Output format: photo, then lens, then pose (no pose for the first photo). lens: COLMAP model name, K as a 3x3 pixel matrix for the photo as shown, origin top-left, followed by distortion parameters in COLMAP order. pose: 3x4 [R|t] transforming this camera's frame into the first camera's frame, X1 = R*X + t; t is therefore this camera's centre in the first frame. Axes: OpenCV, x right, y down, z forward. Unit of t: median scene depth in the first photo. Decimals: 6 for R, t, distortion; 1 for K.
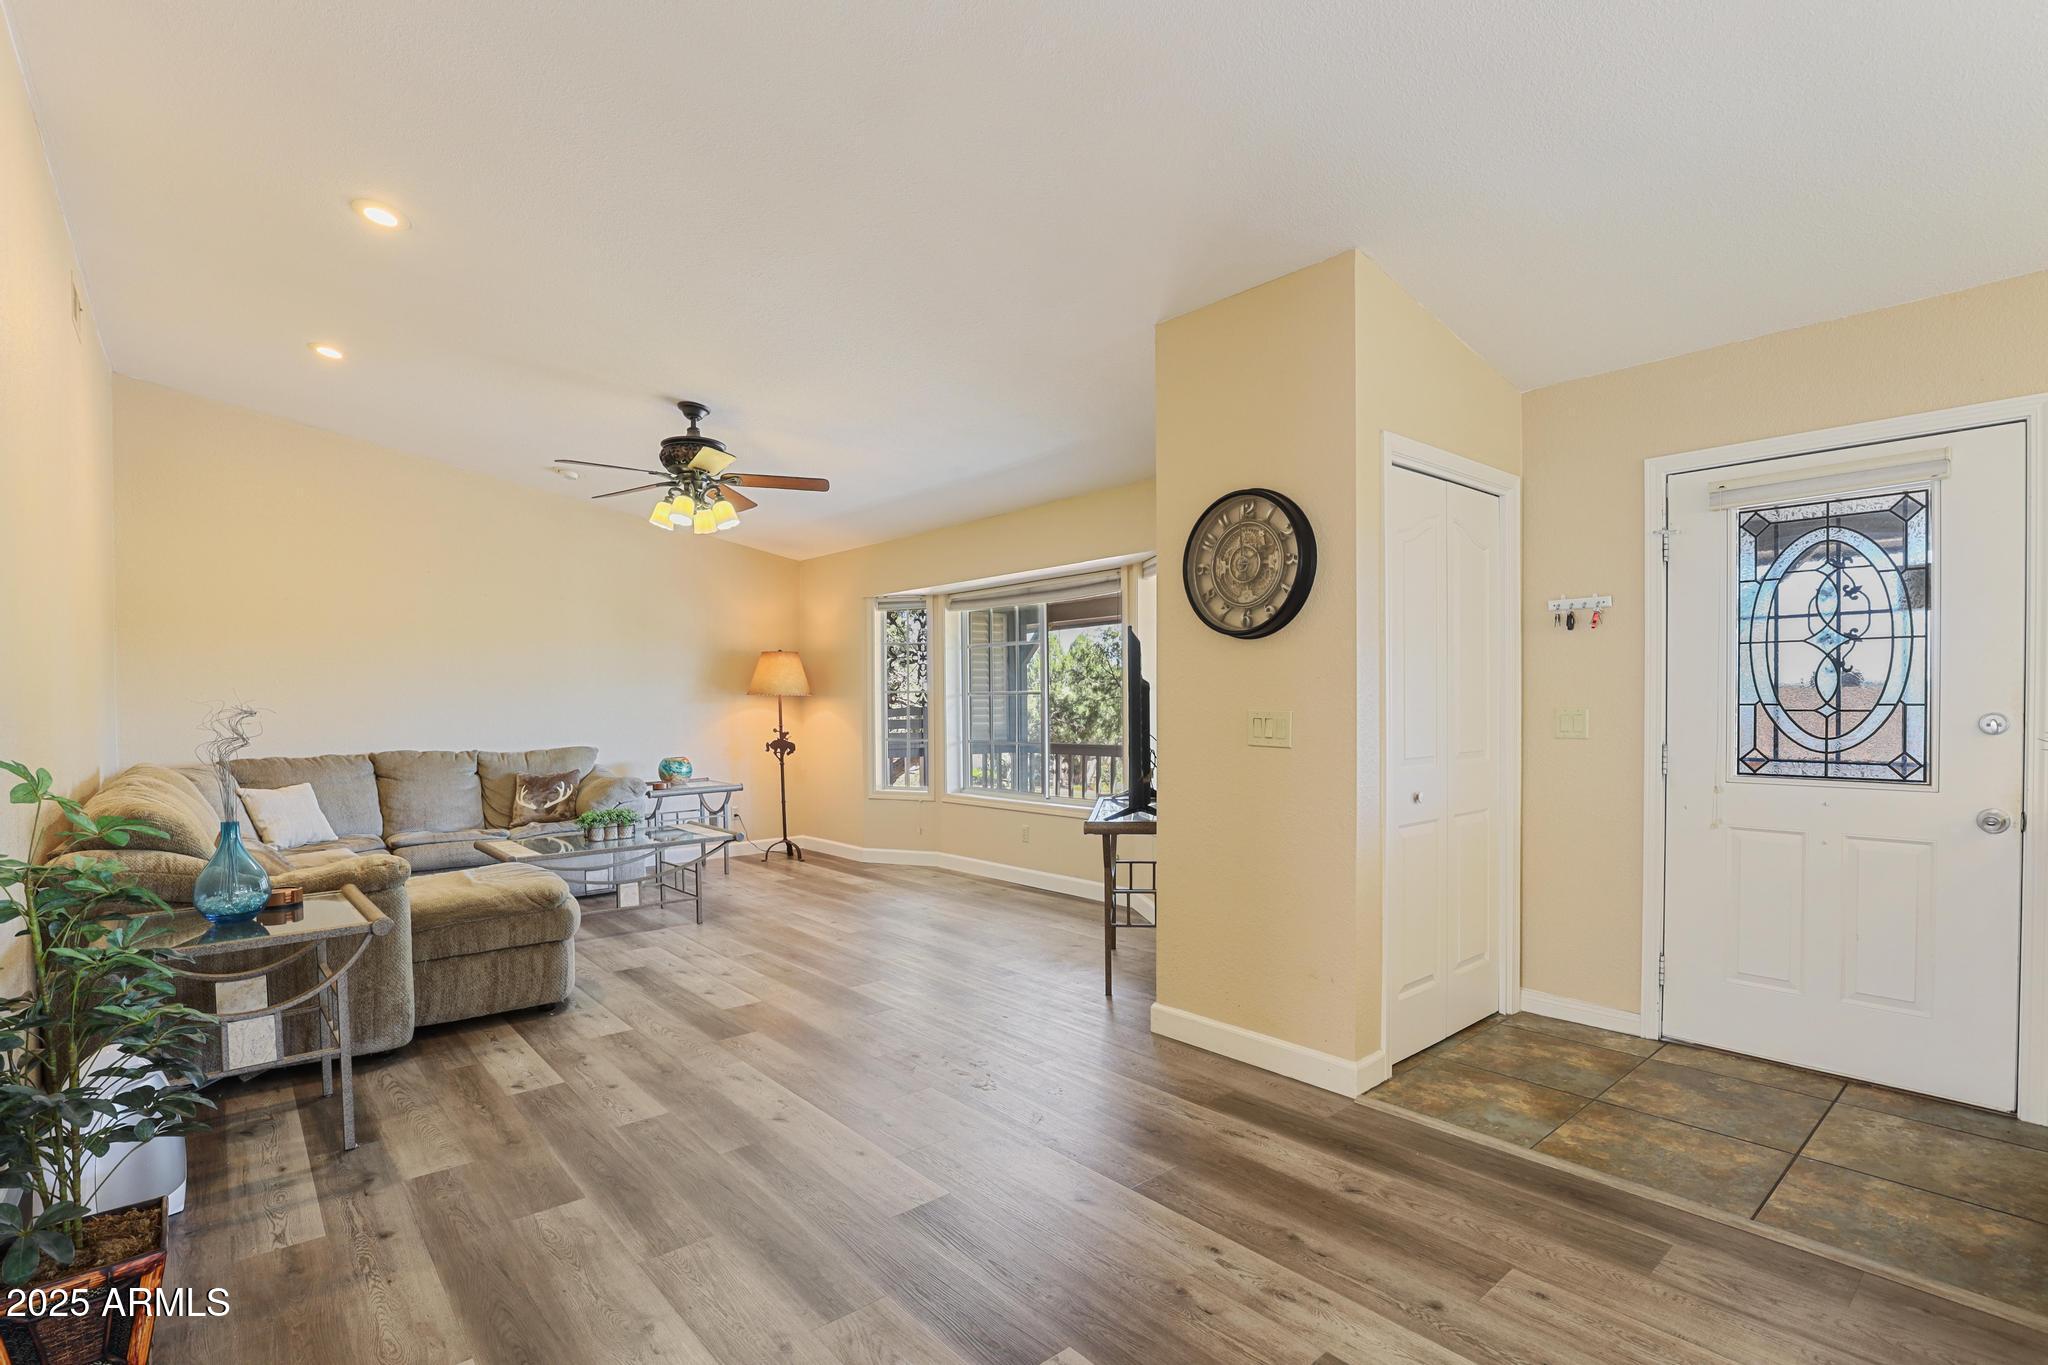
lens RADIAL K [[936.4, 0, 1027.7], [0, 936.4, 695.2], [0, 0, 1]] dist [-0.015643, -0.000525]
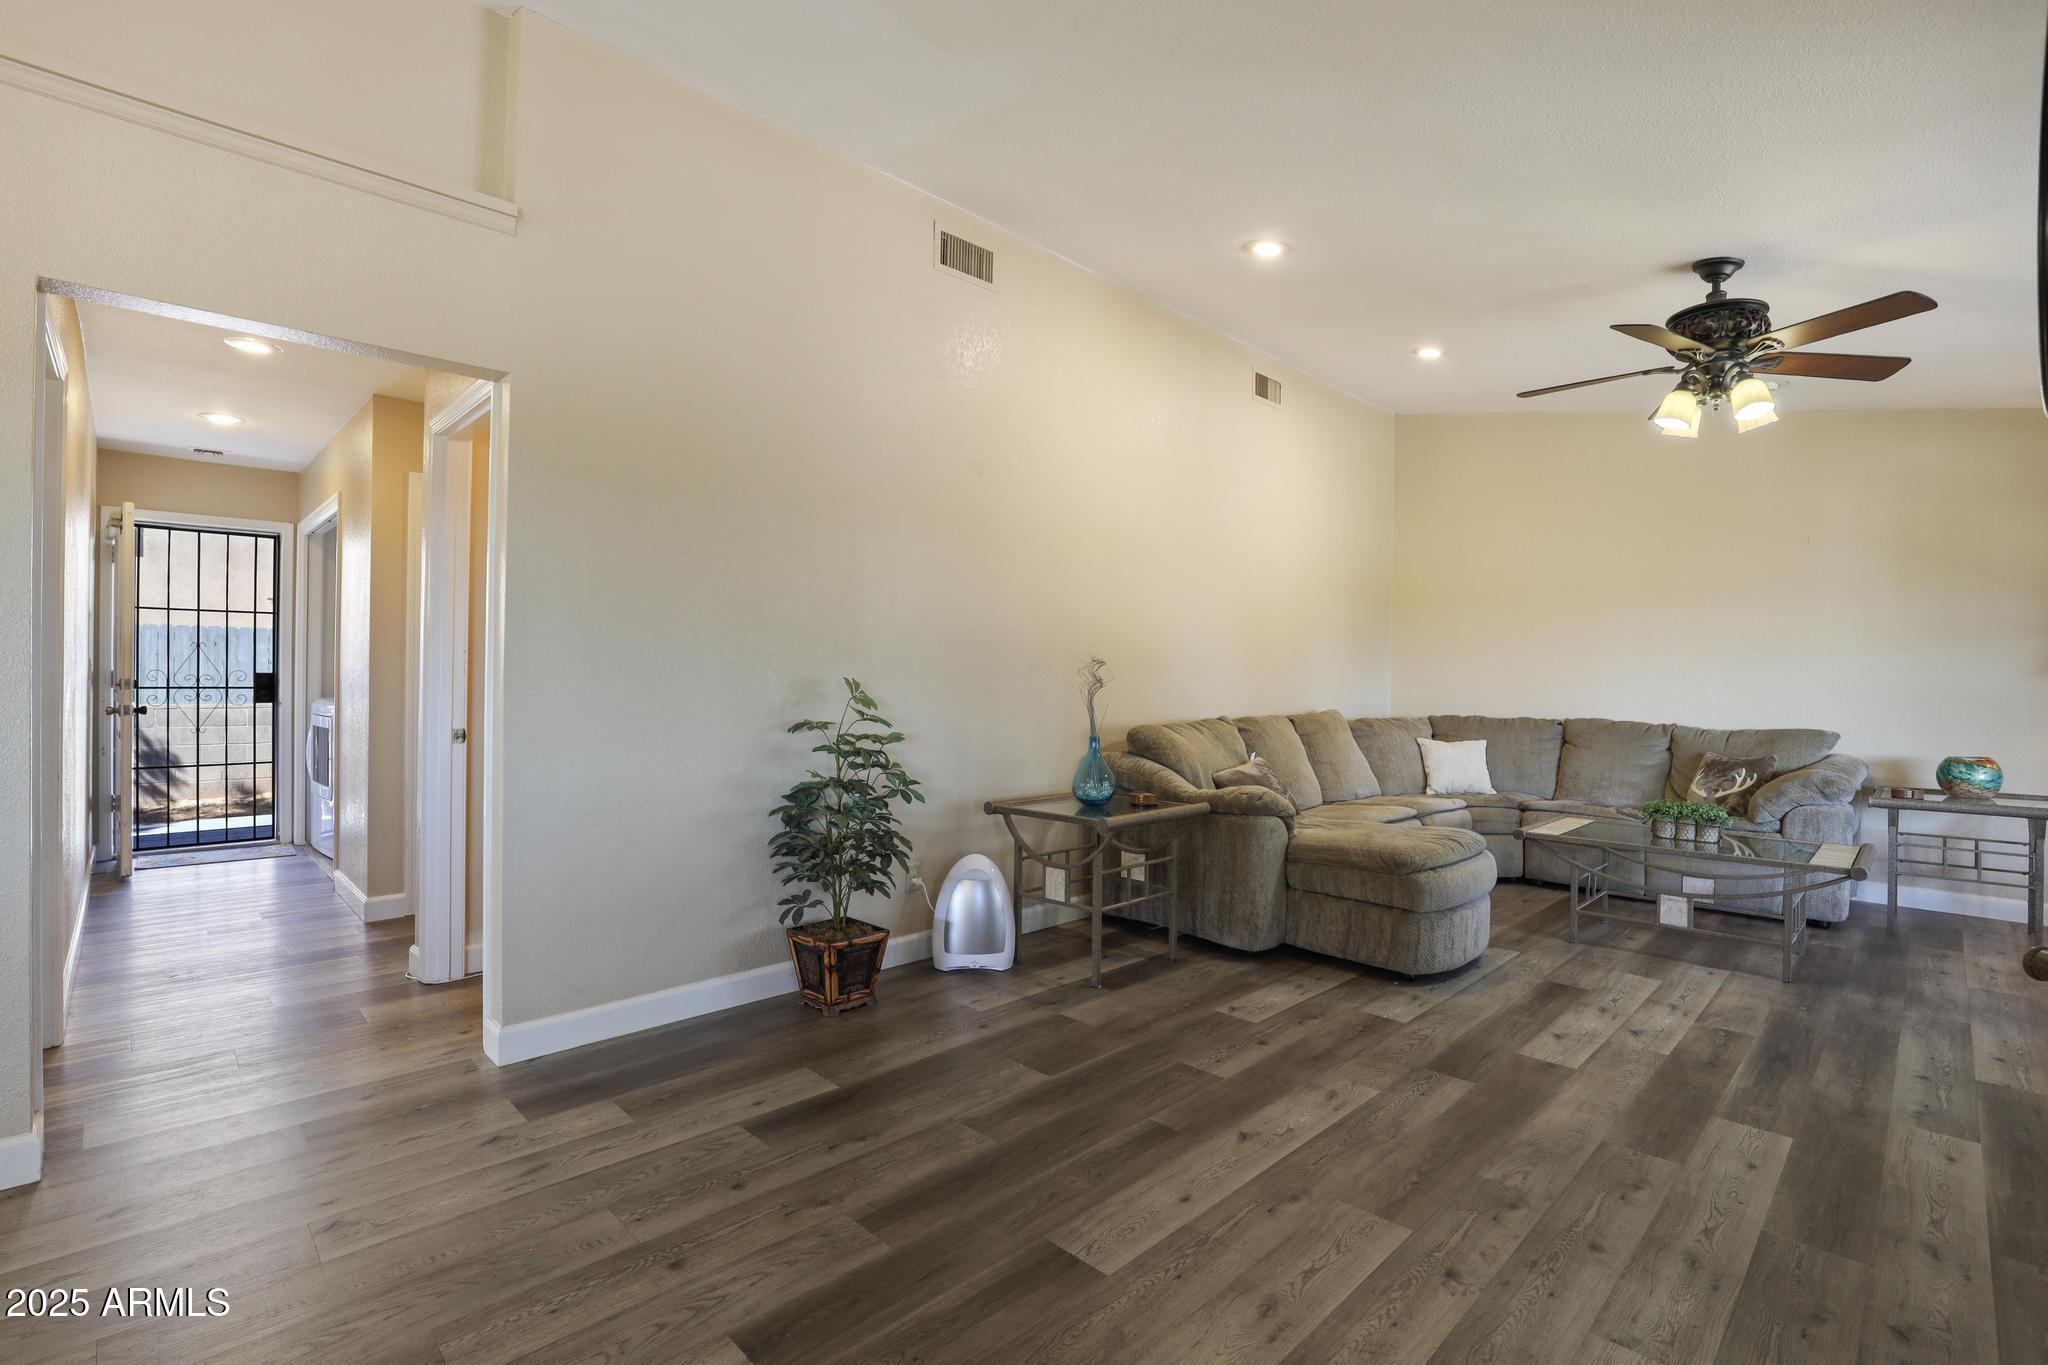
lens RADIAL K [[936.4, 0, 1027.5], [0, 936.4, 670.0], [0, 0, 1]] dist [-0.015643, -0.000525]
pose [[0.098570, 0.007761, -0.995100, 0.403878], [-0.010594, 0.999921, 0.006749, 0.014016], [0.995074, 0.009877, 0.098644, 0.506233]]
